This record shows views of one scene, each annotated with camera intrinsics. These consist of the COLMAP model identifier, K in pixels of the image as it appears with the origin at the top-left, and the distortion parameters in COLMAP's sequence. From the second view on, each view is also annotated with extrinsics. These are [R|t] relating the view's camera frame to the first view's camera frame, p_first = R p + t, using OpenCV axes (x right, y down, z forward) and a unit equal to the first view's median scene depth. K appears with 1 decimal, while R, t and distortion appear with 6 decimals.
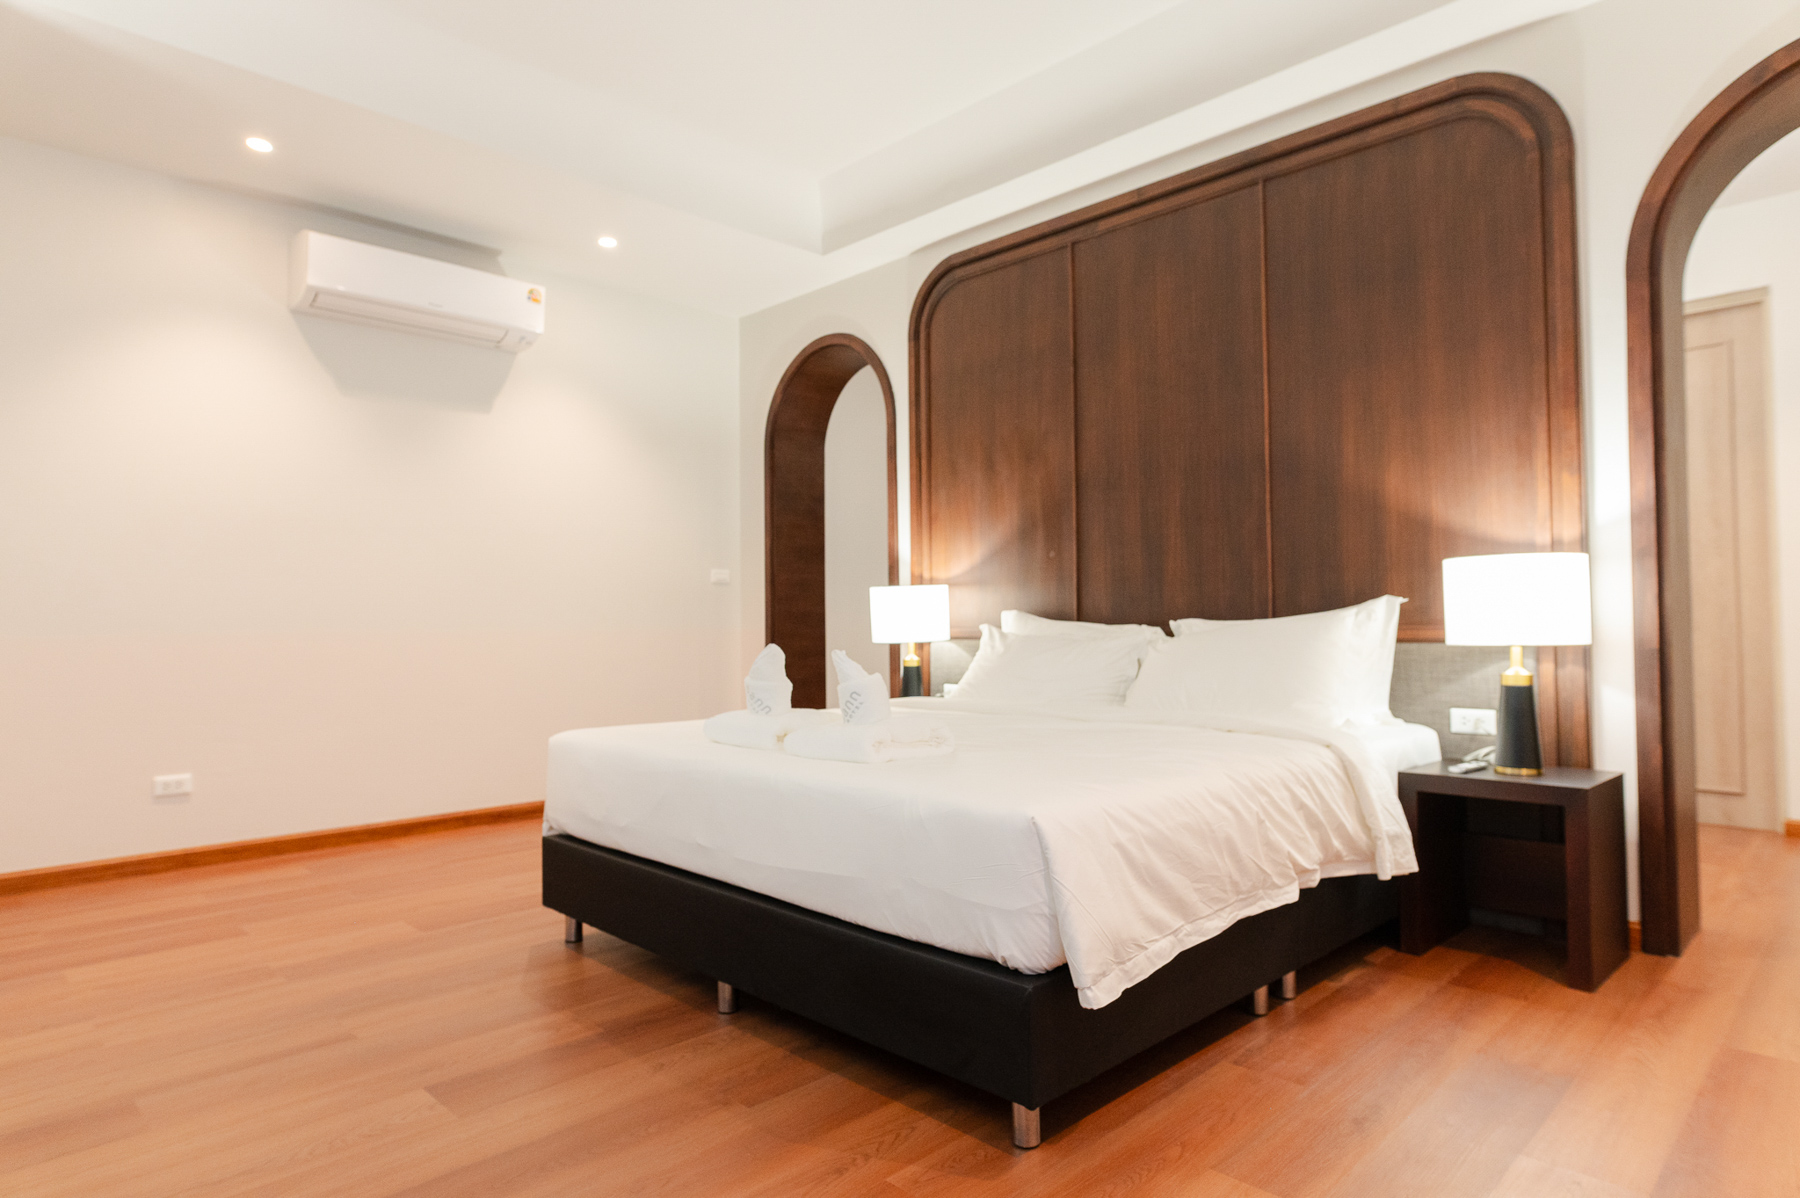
lens RADIAL K [[1029.1, 0, 905.0], [0, 1029.1, 593.6], [0, 0, 1]] dist [0.003564, 0.002419]
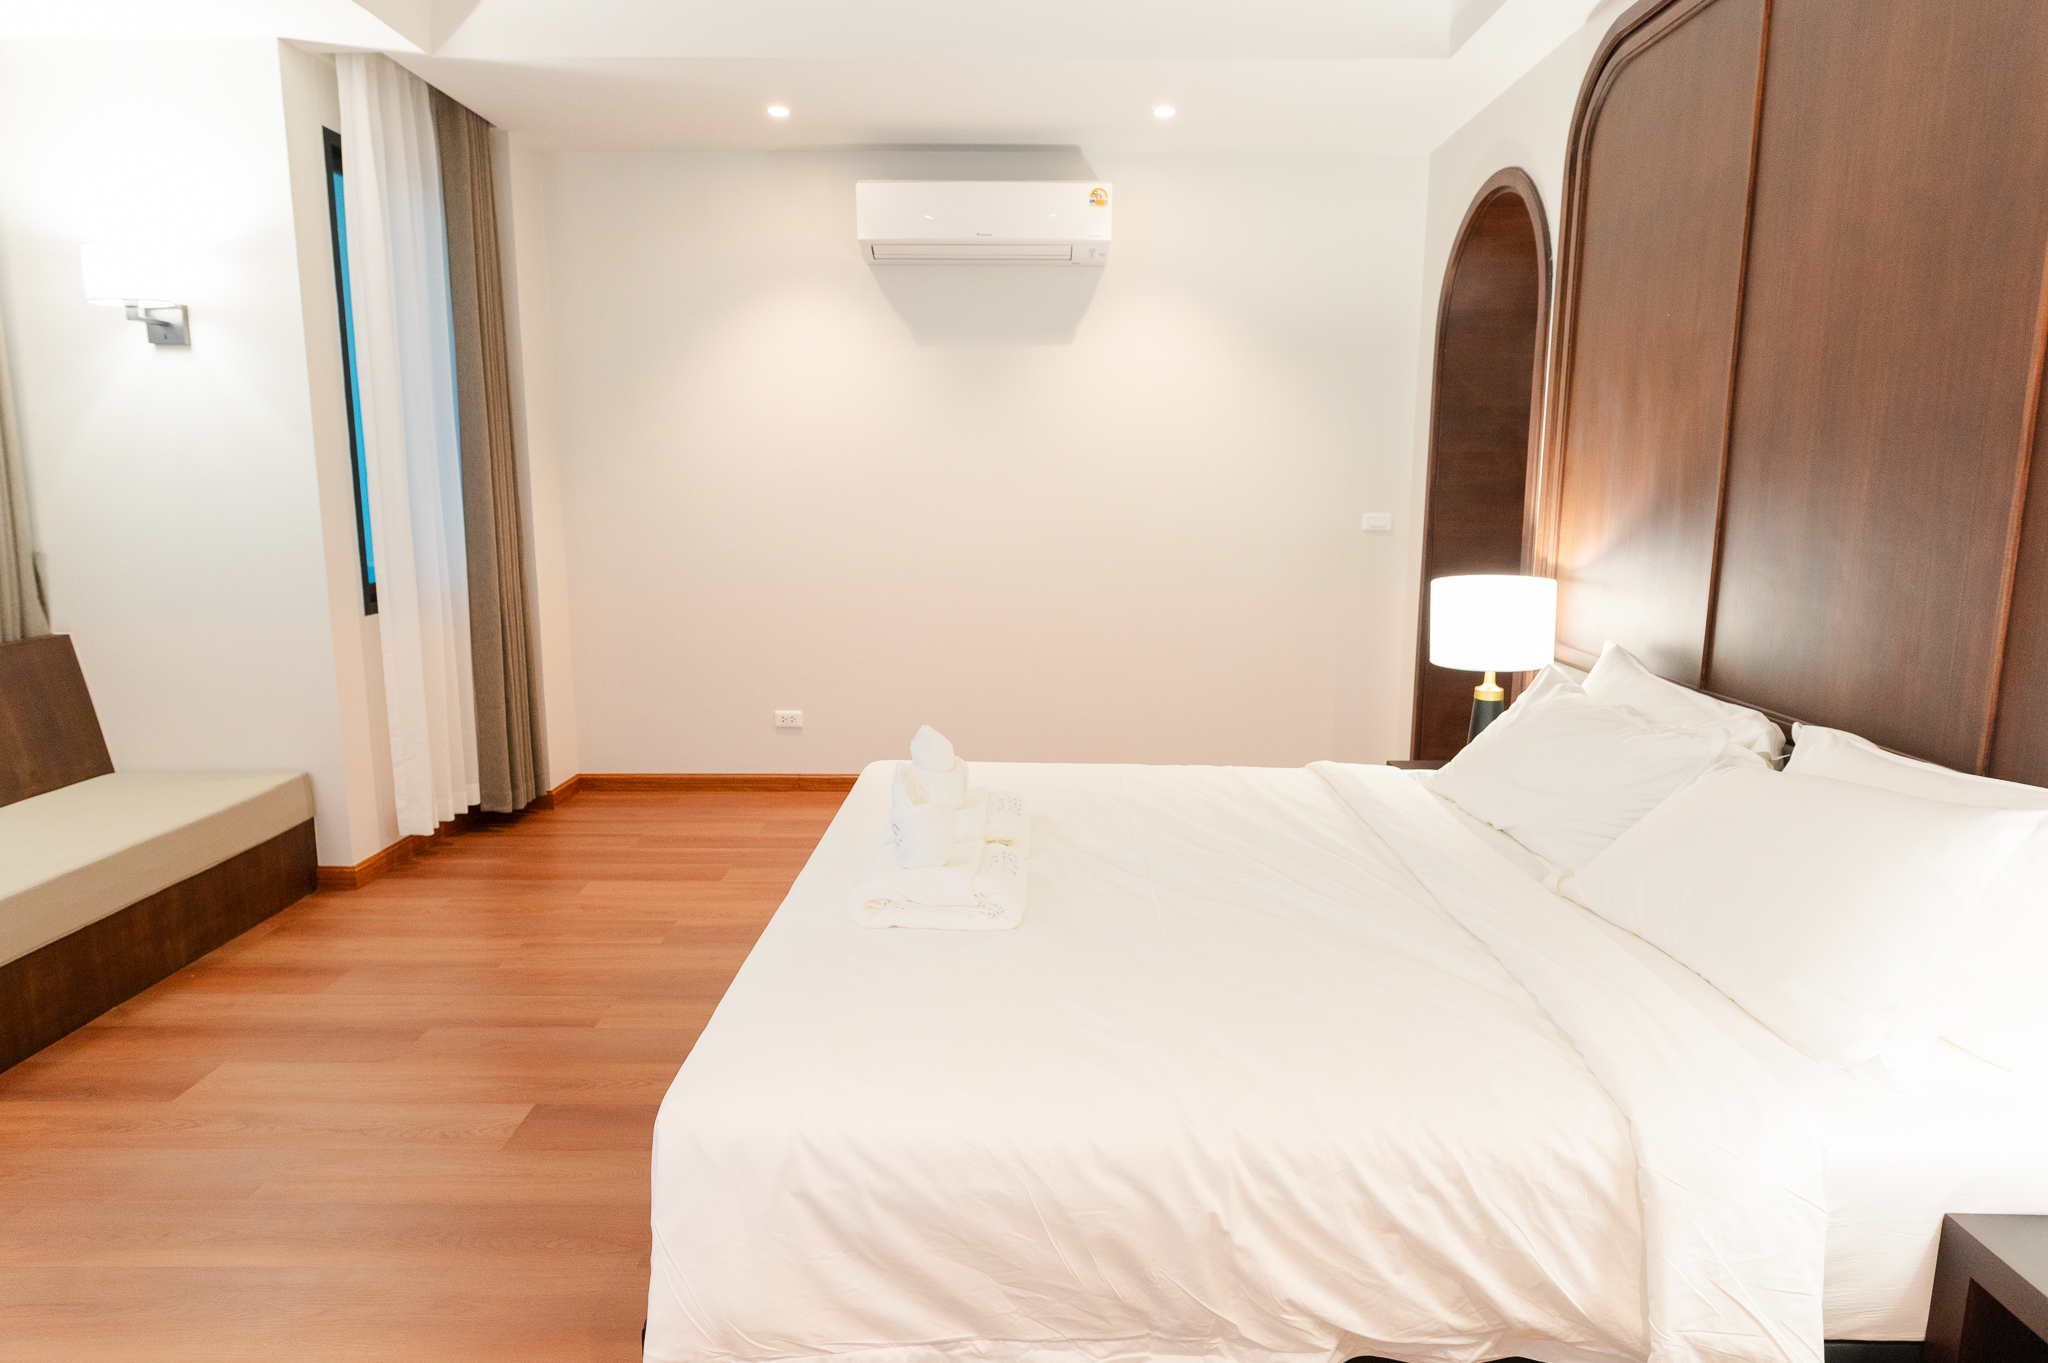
lens RADIAL K [[1170.9, 0, 1029.7], [0, 1170.9, 675.4], [0, 0, 1]] dist [0.003564, 0.002419]
pose [[0.704141, 0.131512, -0.697775, 0.382539], [0.010009, 0.980762, 0.194948, -0.113554], [0.709989, -0.144256, 0.689279, 0.299082]]
